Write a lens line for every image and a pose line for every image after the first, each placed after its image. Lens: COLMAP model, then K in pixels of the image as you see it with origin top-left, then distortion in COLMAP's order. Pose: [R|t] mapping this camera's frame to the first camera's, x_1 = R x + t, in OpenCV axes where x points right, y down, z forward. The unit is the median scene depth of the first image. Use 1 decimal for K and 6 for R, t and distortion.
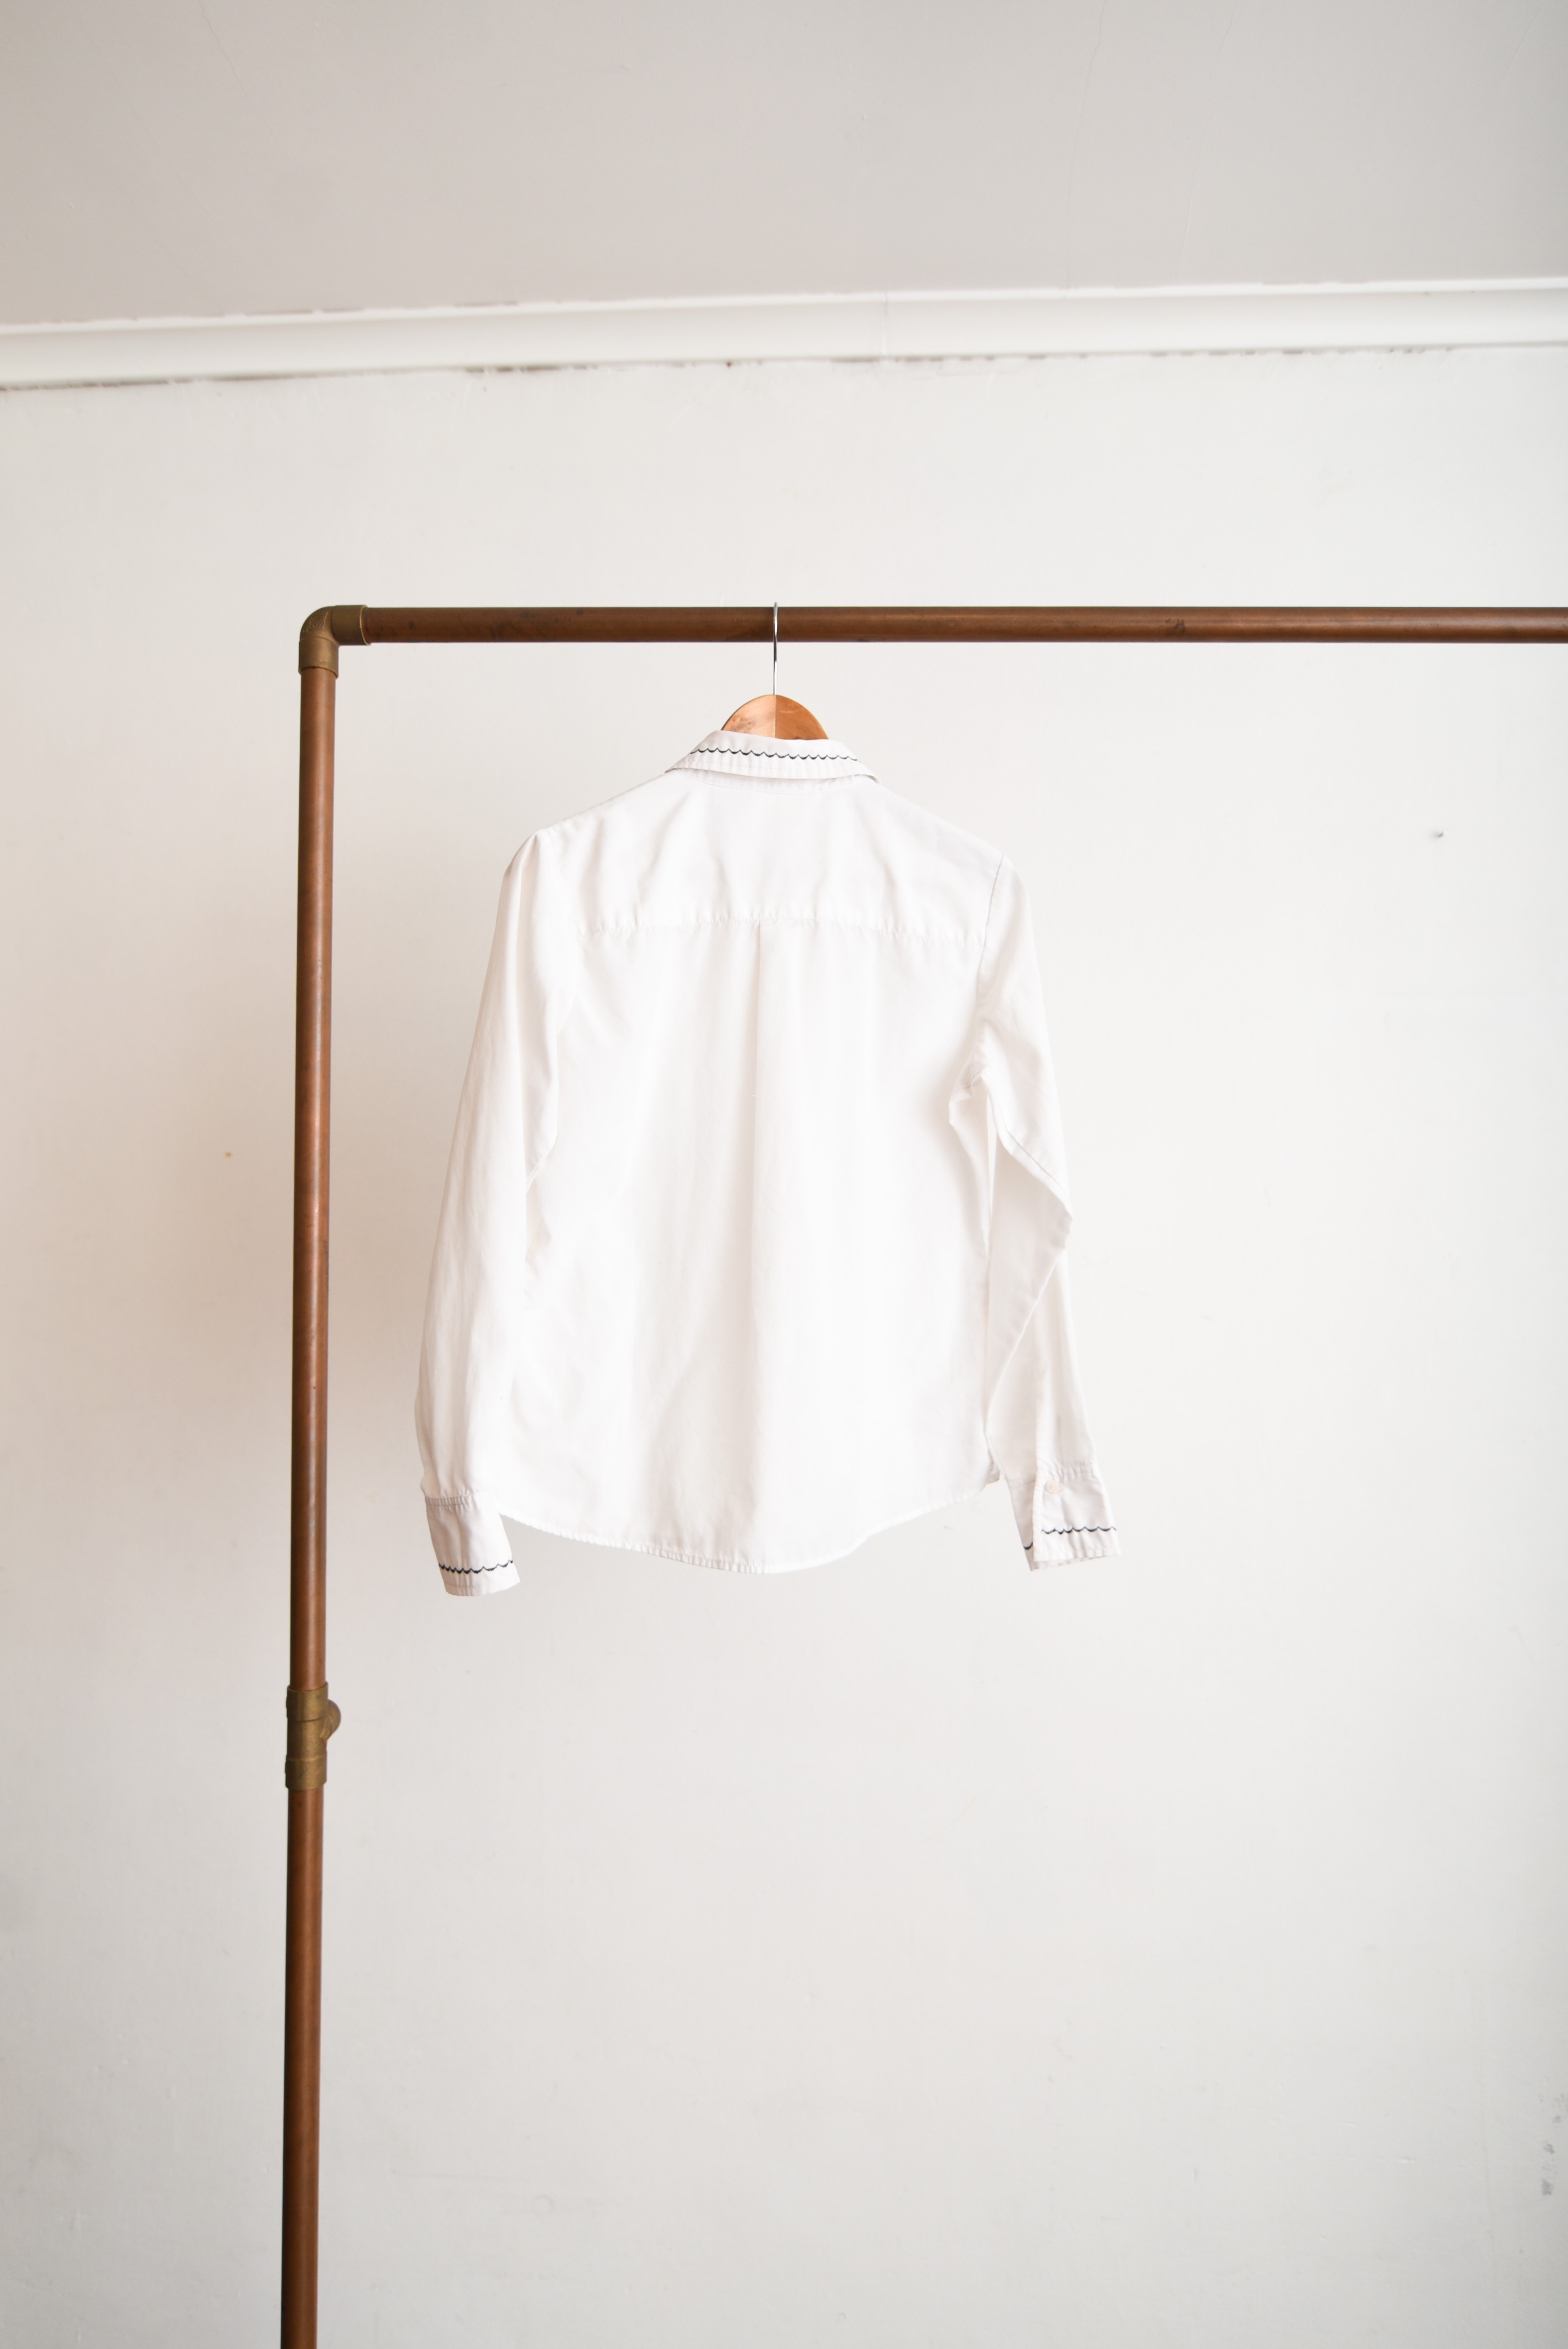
lens RADIAL K [[1447.5, 0, 781.6], [0, 1447.5, 1130.7], [0, 0, 1]] dist [-0.159288, -0.000099]
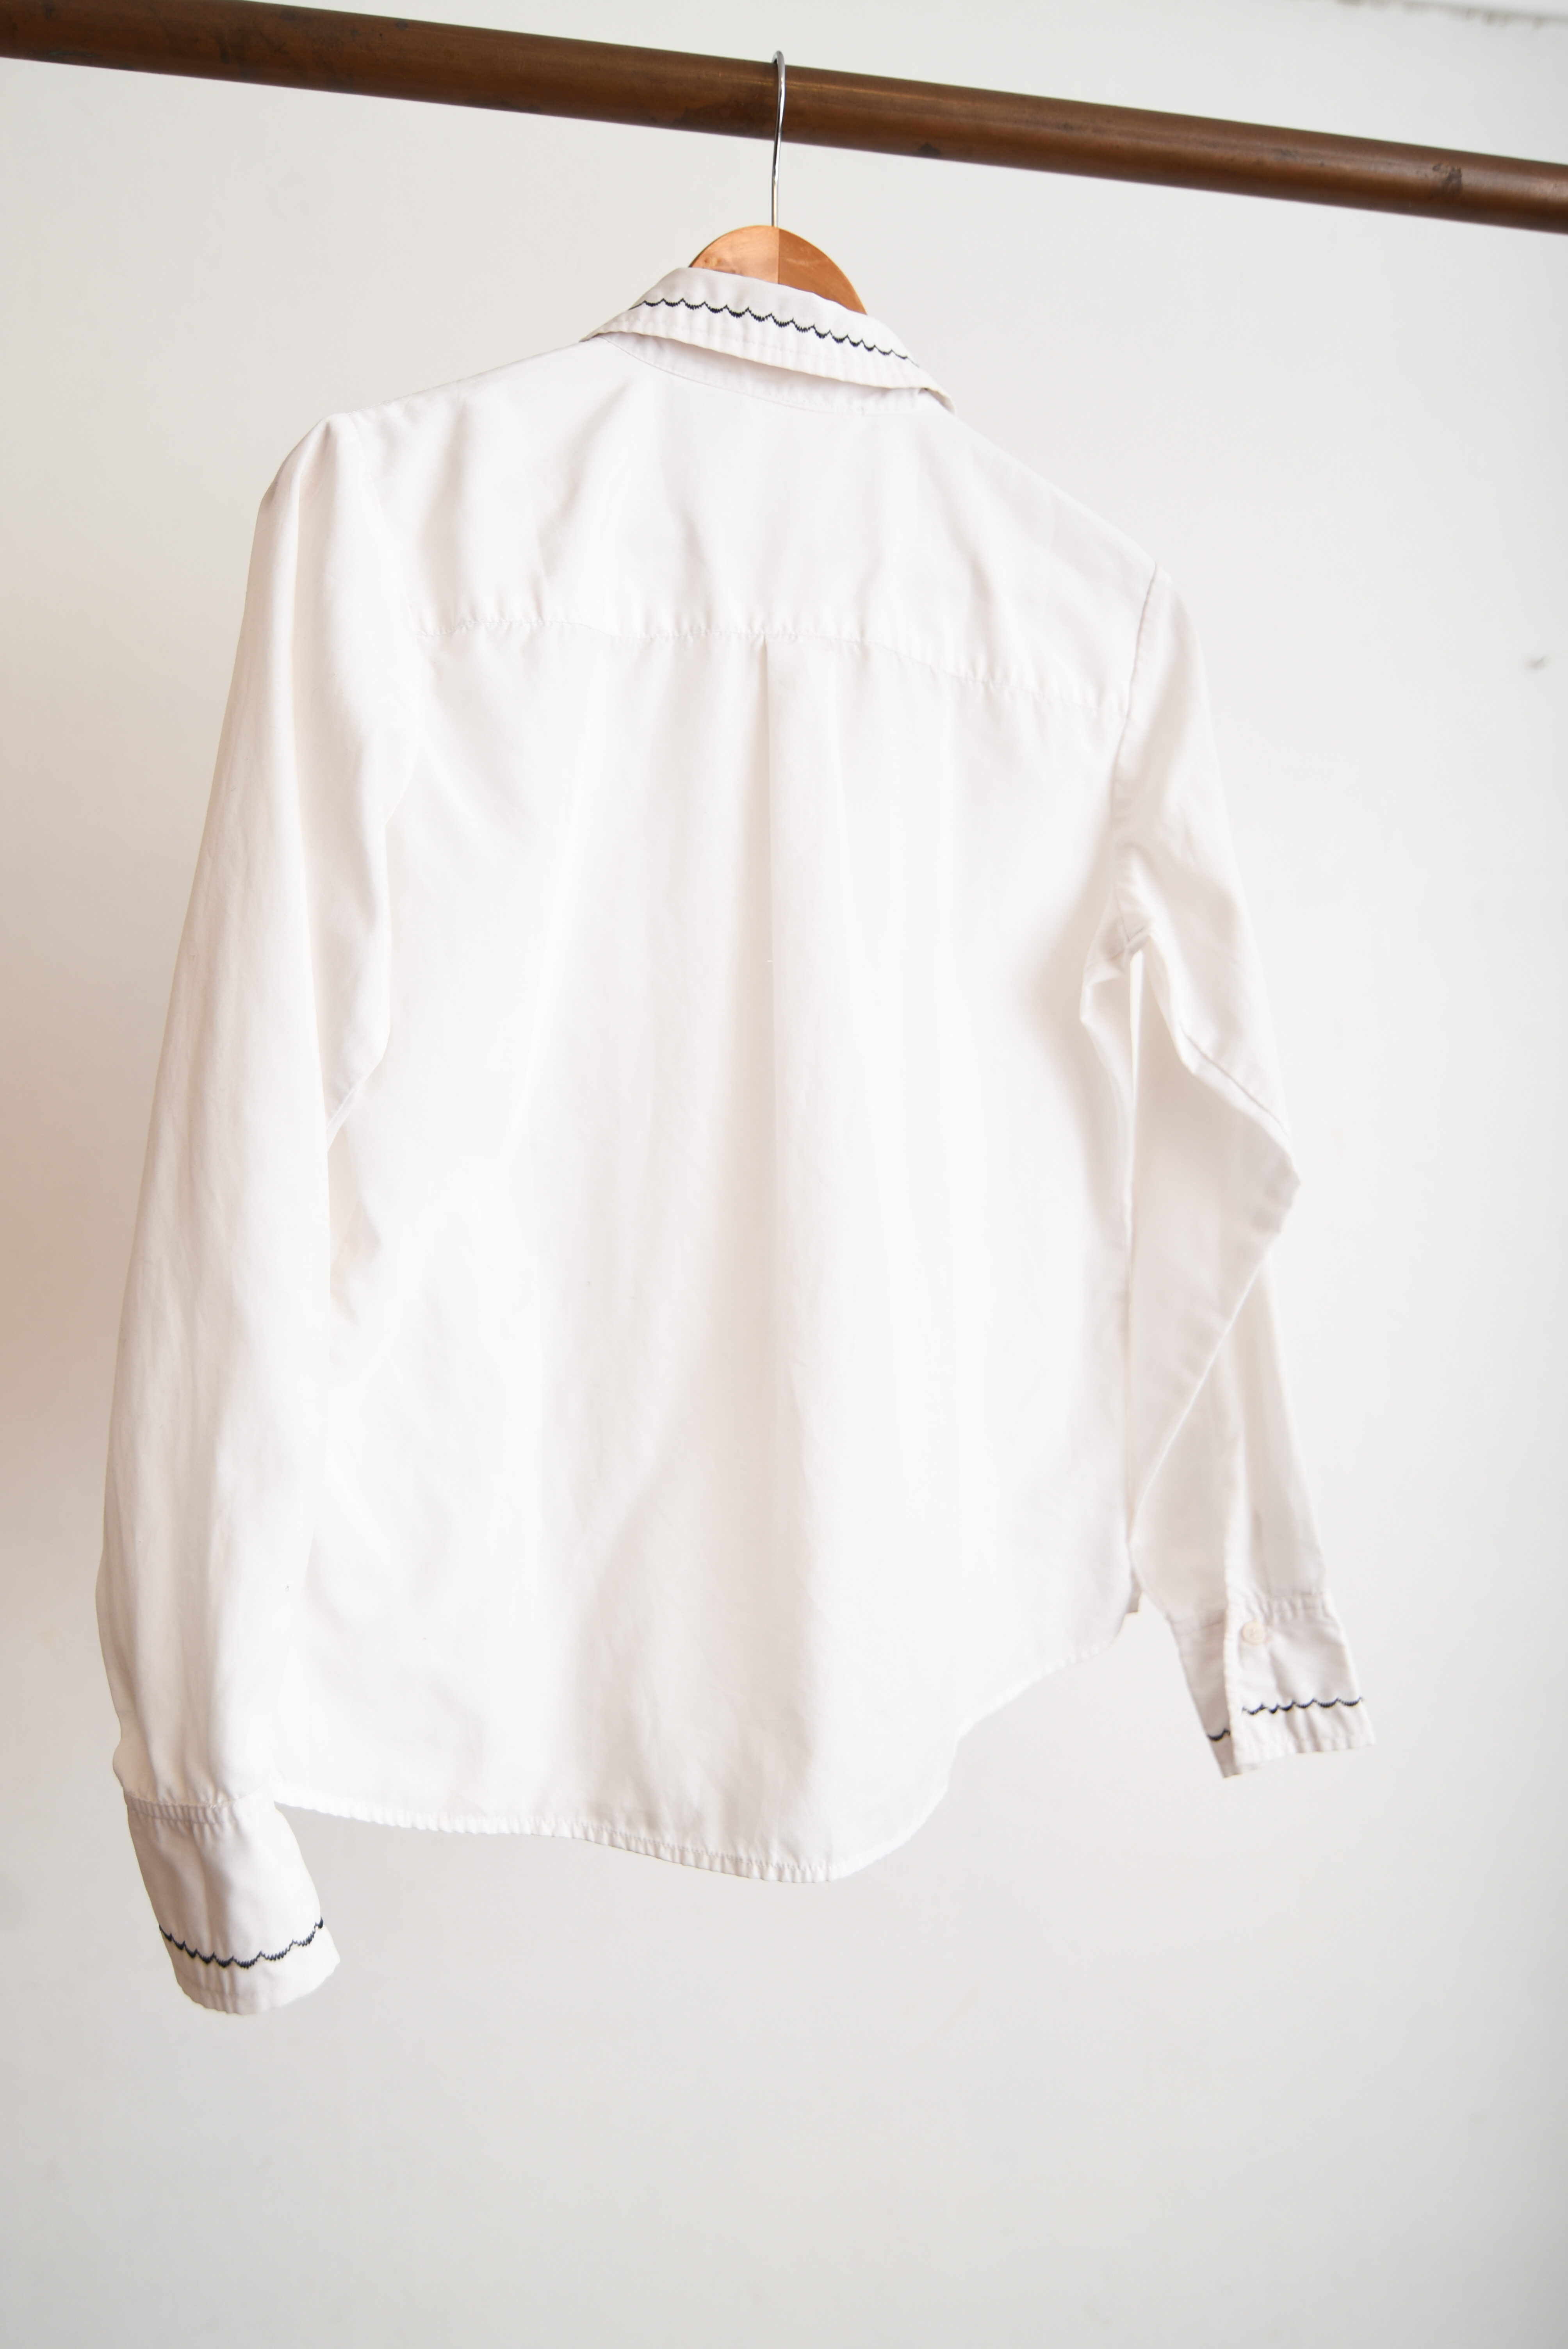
lens RADIAL K [[1381.9, 0, 784.0], [0, 1381.9, 1174.5], [0, 0, 1]] dist [-0.051565, -0.001794]
pose [[0.980761, -0.018473, 0.194338, -0.112446], [0.006924, 0.998178, 0.059938, 0.023196], [-0.195091, -0.057439, 0.979102, 0.498771]]
